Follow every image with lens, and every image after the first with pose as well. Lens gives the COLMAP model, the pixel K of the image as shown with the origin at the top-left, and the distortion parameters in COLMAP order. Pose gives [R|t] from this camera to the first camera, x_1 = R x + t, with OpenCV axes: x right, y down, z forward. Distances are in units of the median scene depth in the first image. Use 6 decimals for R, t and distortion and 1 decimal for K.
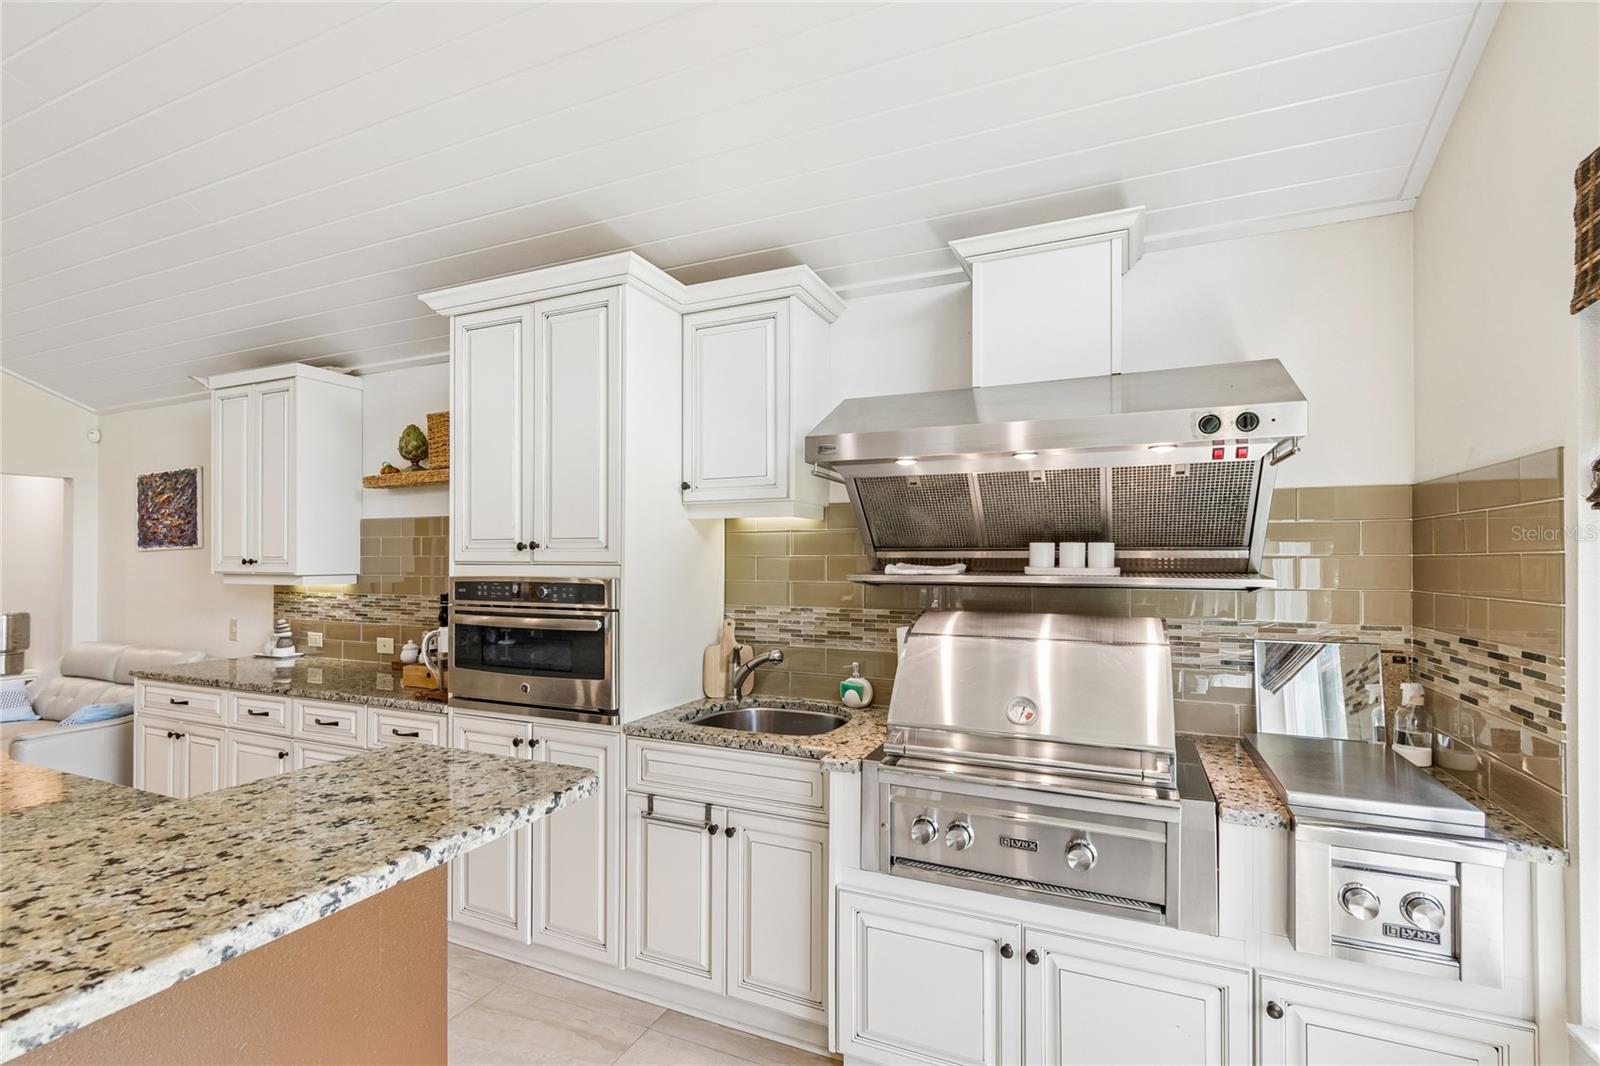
lens RADIAL K [[719.9, 0, 799.0], [0, 719.9, 555.0], [0, 0, 1]] dist [0.009913, -0.003173]
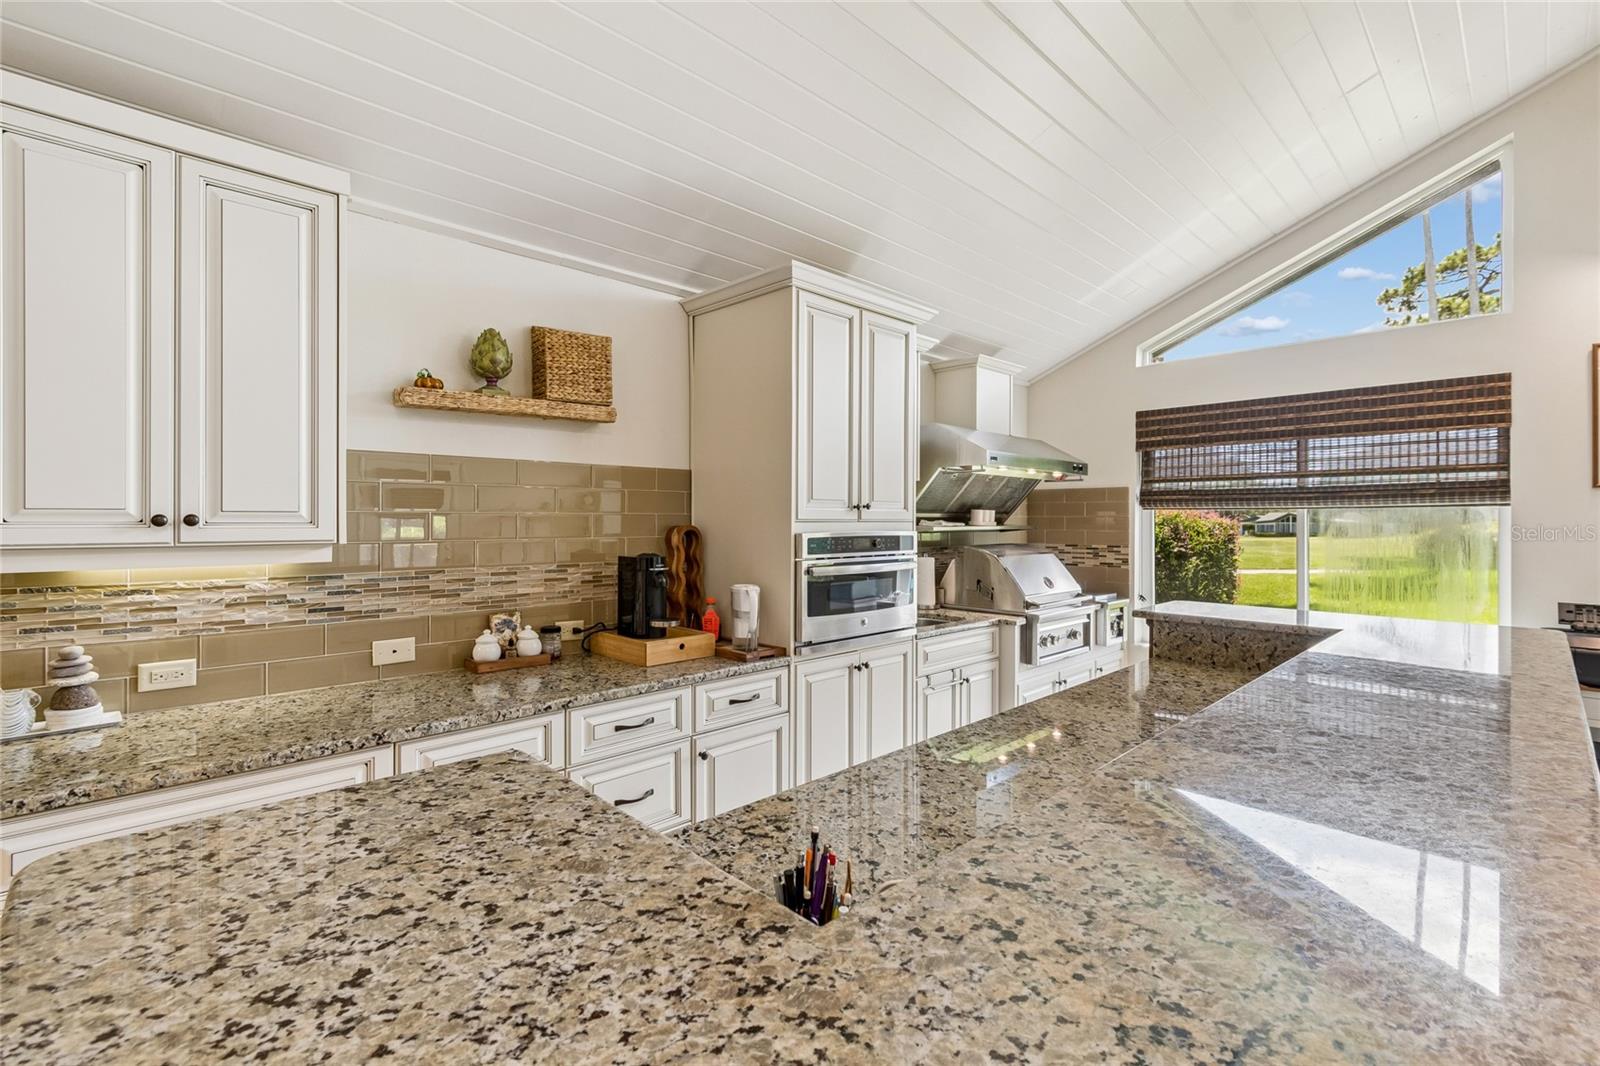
lens RADIAL K [[719.9, 0, 818.5], [0, 719.9, 518.6], [0, 0, 1]] dist [0.009913, -0.003173]
pose [[0.355094, 0.000086, 0.934830, -1.346871], [-0.007928, 0.999964, 0.002919, 0.004007], [-0.934797, -0.008448, 0.355082, 0.546795]]
